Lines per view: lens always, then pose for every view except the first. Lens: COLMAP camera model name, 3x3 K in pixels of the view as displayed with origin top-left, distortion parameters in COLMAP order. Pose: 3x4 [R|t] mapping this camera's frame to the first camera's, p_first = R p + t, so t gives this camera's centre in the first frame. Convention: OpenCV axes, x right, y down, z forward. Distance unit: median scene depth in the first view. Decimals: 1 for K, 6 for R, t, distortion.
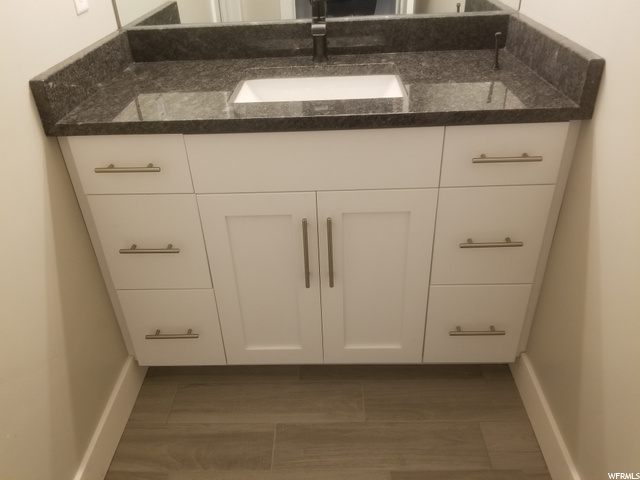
lens RADIAL K [[496.2, 0, 320.2], [0, 496.2, 209.5], [0, 0, 1]] dist [0.080314, -0.000260]
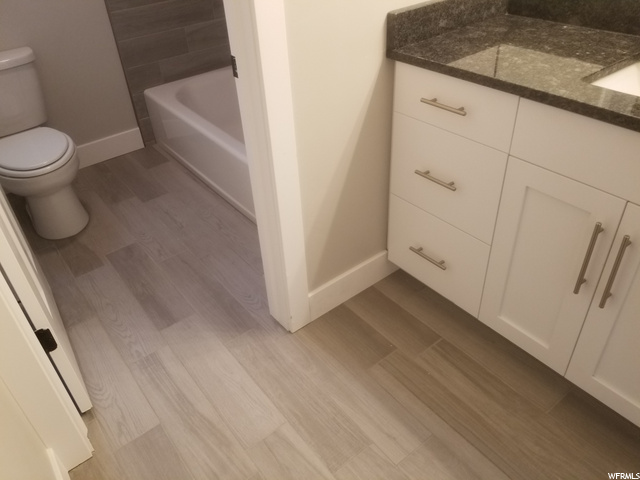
lens RADIAL K [[494.2, 0, 320.0], [0, 494.2, 240.0], [0, 0, 1]] dist [-0.074879, -0.001430]
pose [[0.631444, 0.454508, -0.628252, 0.272966], [-0.368499, 0.888761, 0.272602, -0.006256], [0.682266, 0.059377, 0.728689, -0.013405]]
